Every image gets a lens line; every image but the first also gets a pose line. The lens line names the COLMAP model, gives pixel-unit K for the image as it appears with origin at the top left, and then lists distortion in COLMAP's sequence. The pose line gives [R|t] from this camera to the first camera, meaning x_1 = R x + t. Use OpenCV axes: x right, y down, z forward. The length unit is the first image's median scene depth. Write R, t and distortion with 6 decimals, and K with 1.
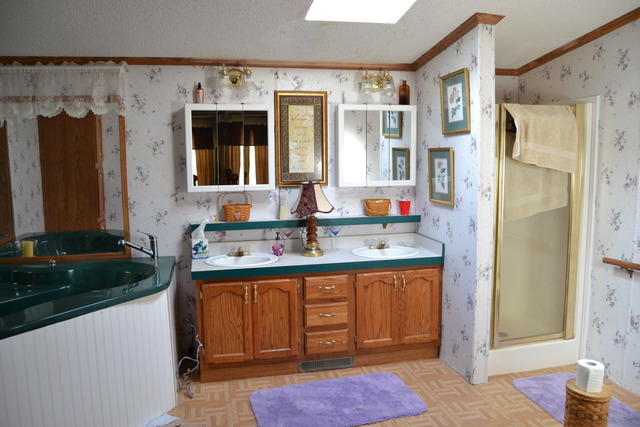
lens RADIAL K [[507.8, 0, 320.3], [0, 507.8, 214.0], [0, 0, 1]] dist [-0.098097, 0.035150]
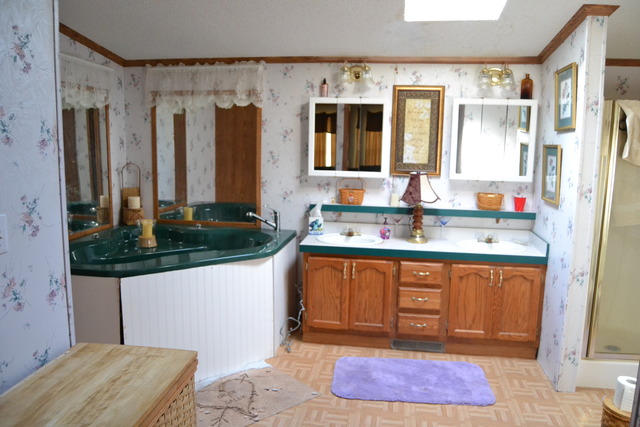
lens RADIAL K [[507.8, 0, 317.5], [0, 507.8, 214.4], [0, 0, 1]] dist [-0.098097, 0.035150]
pose [[0.924083, 0.084018, -0.372842, 0.192718], [-0.072478, 0.996359, 0.044888, -0.008770], [0.375256, -0.014457, 0.926809, -0.054330]]
